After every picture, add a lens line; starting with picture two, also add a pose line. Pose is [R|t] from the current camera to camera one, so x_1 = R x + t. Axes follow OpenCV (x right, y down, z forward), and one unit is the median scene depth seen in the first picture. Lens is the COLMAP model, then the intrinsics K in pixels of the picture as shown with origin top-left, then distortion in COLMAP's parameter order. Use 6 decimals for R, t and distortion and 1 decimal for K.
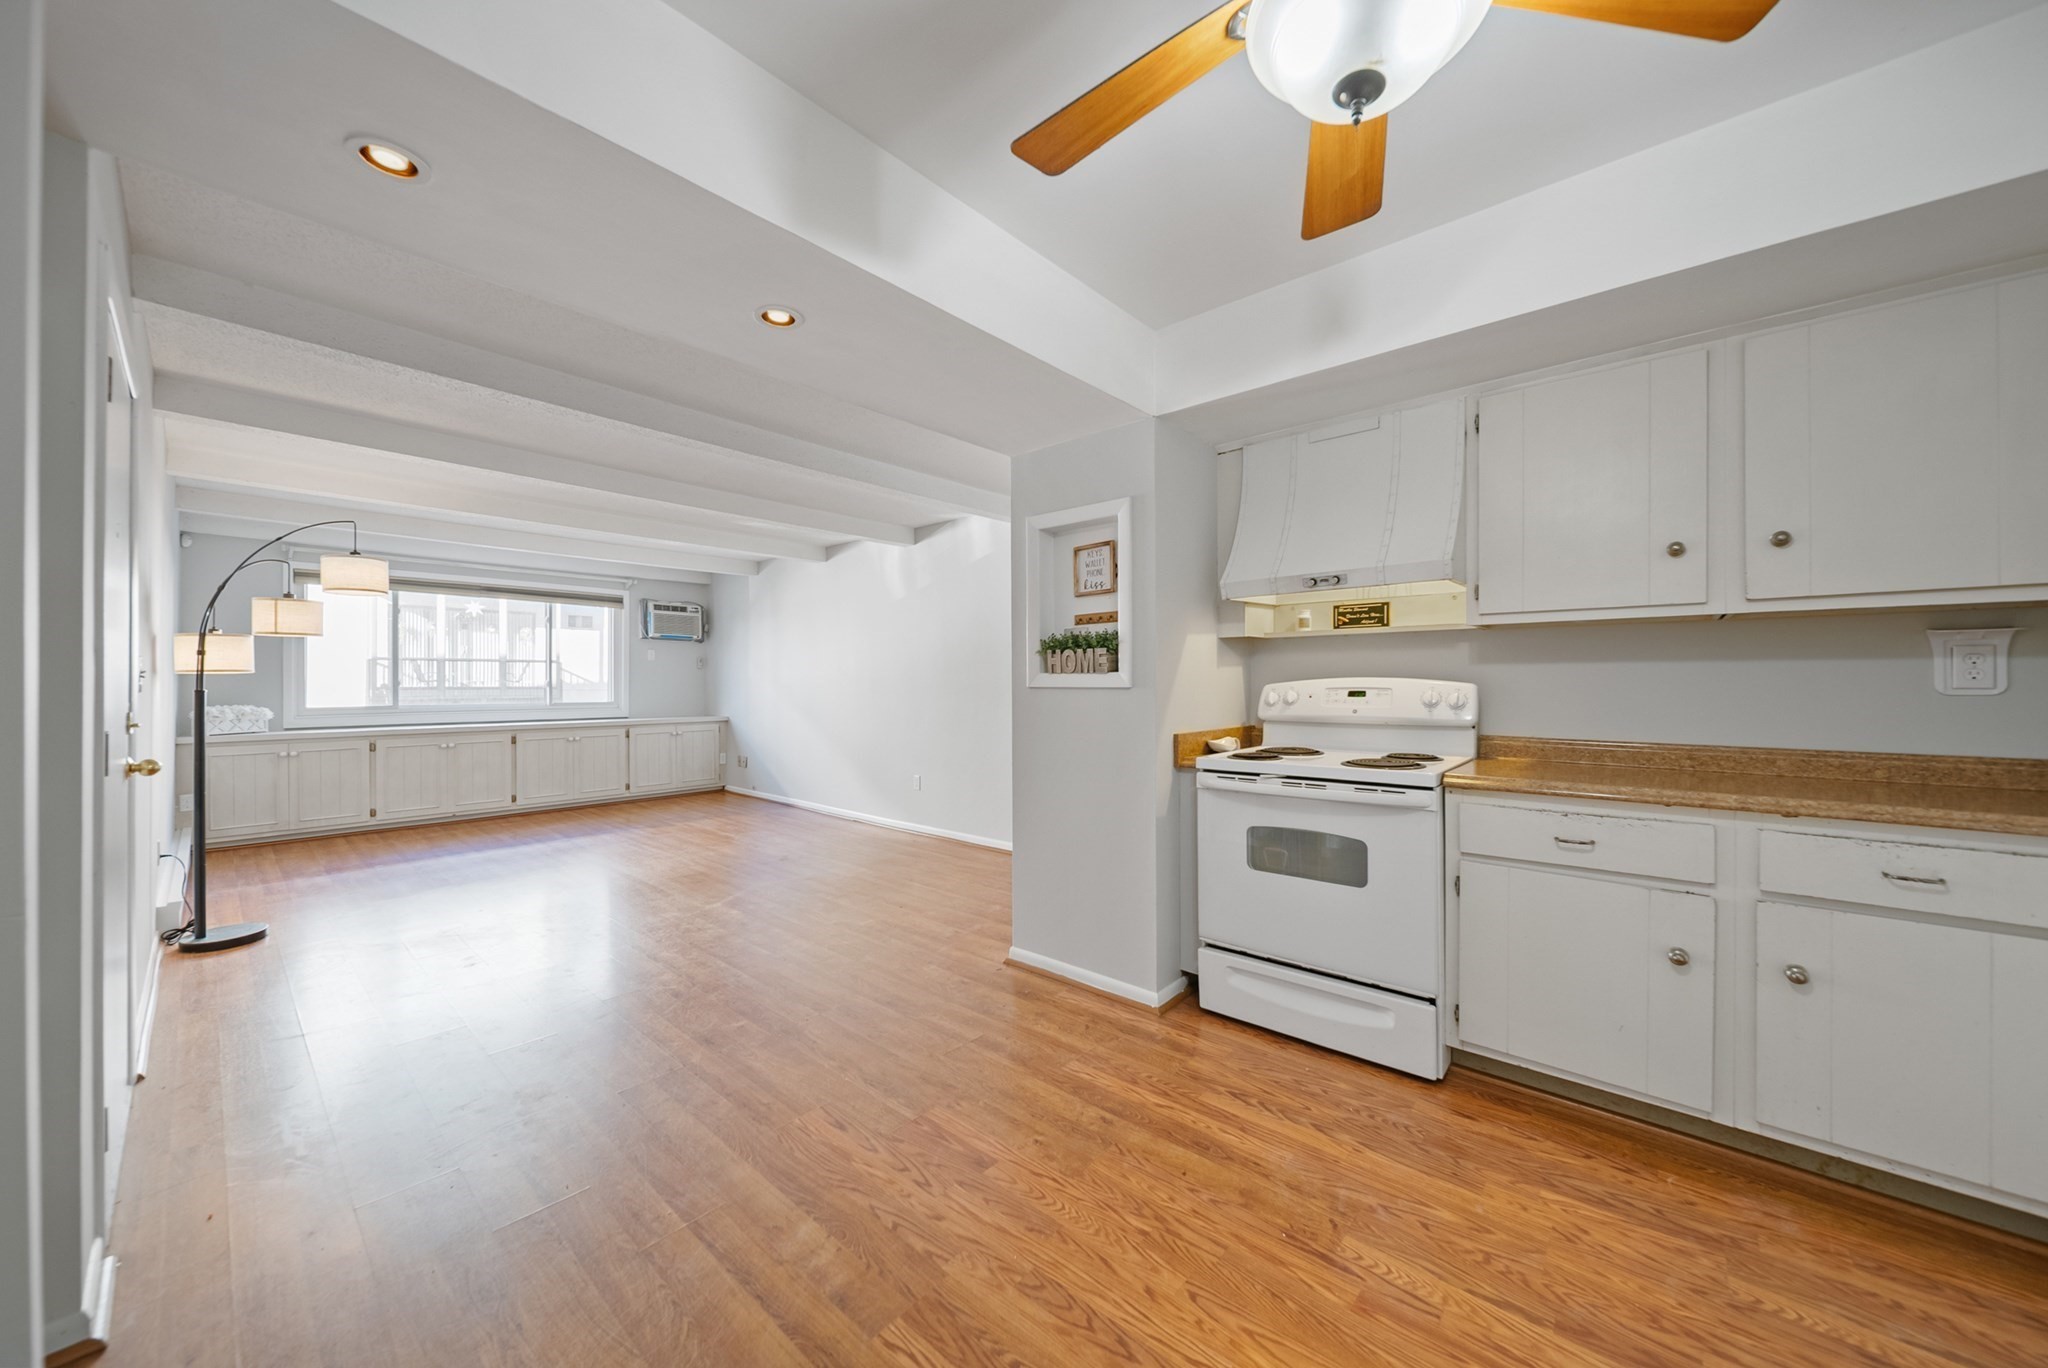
lens RADIAL K [[727.4, 0, 1025.0], [0, 727.4, 682.1], [0, 0, 1]] dist [-0.004198, -0.000201]
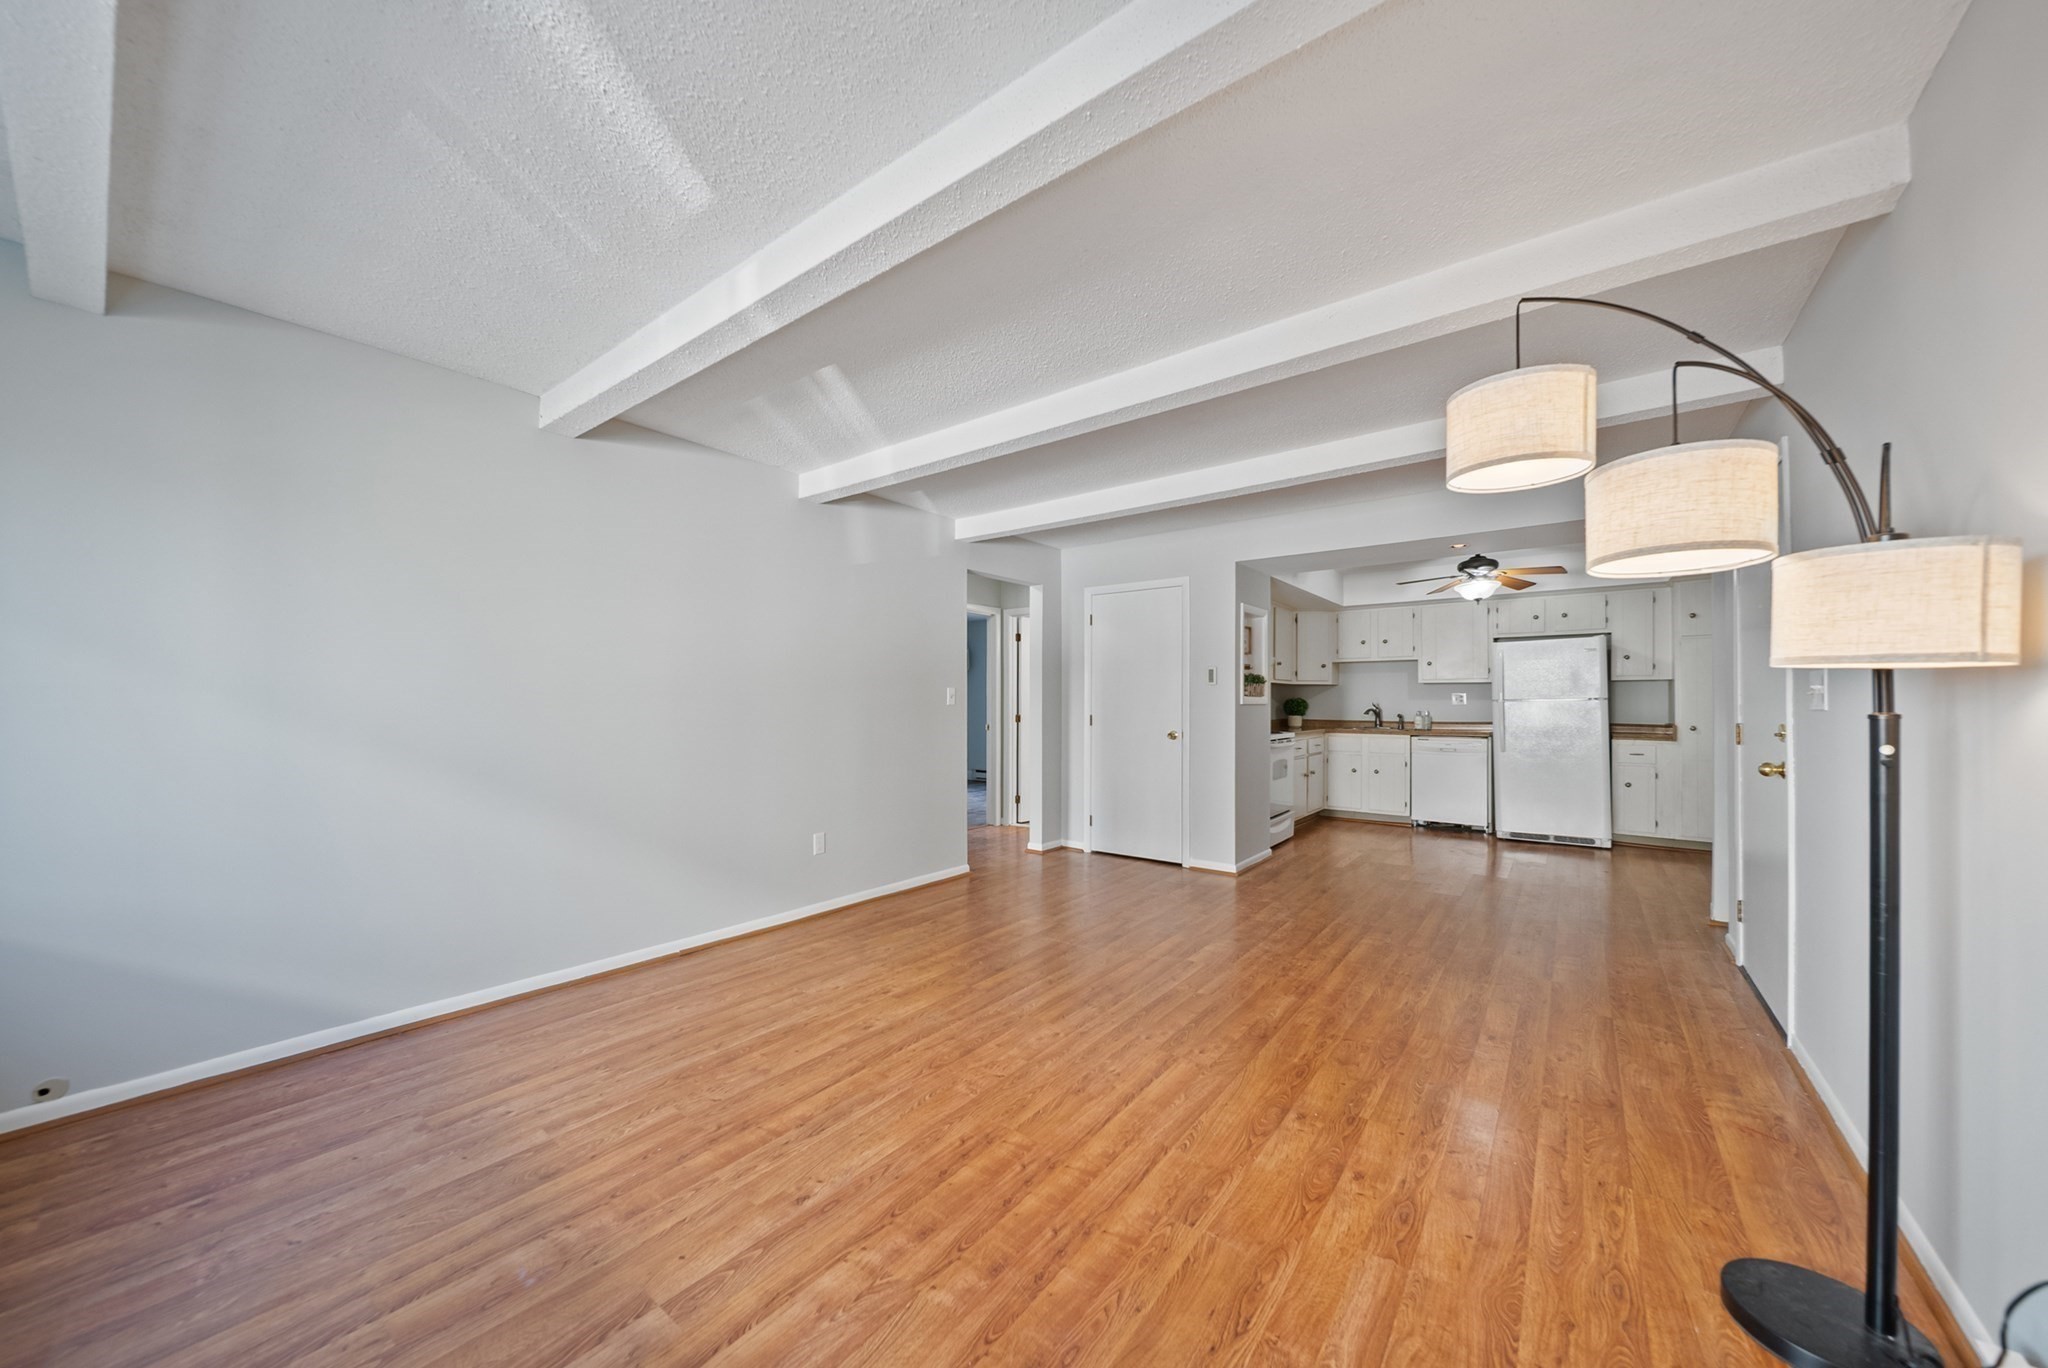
lens RADIAL K [[727.4, 0, 1012.2], [0, 727.4, 685.0], [0, 0, 1]] dist [-0.004198, -0.000201]
pose [[-0.060014, 0.025287, 0.997877, -1.551797], [-0.000577, 0.999678, -0.025367, 0.005560], [-0.998197, -0.002099, -0.059981, 1.538991]]
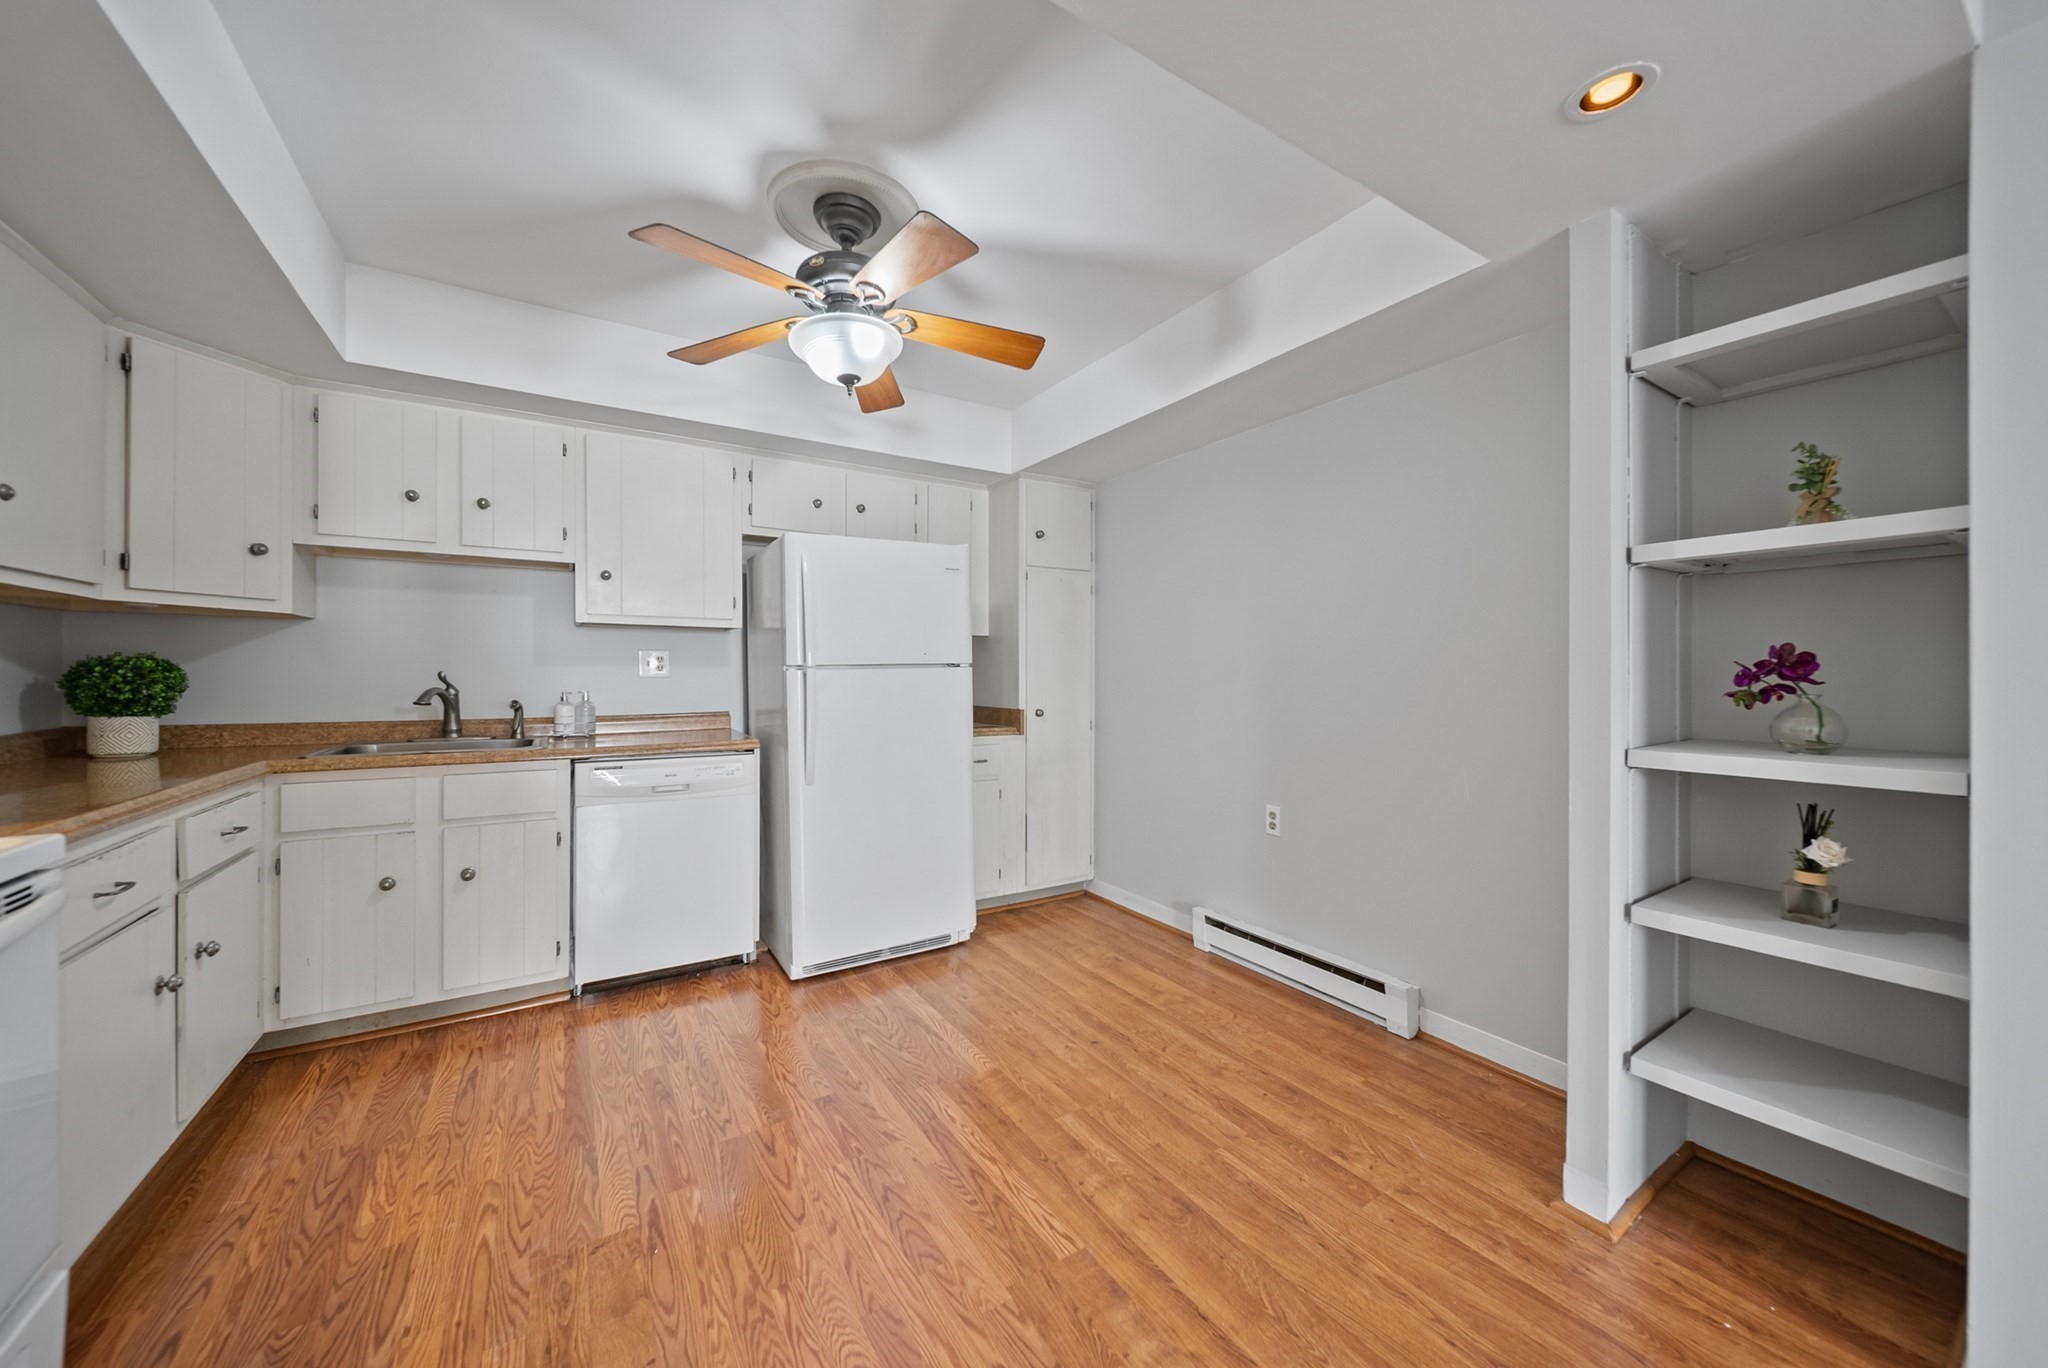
lens RADIAL K [[727.4, 0, 1026.7], [0, 727.4, 679.2], [0, 0, 1]] dist [-0.004198, -0.000201]
pose [[-0.963720, -0.002213, 0.266905, -0.175555], [-0.000746, 0.999984, 0.005598, 0.006397], [-0.266913, 0.005196, -0.963707, 0.872543]]
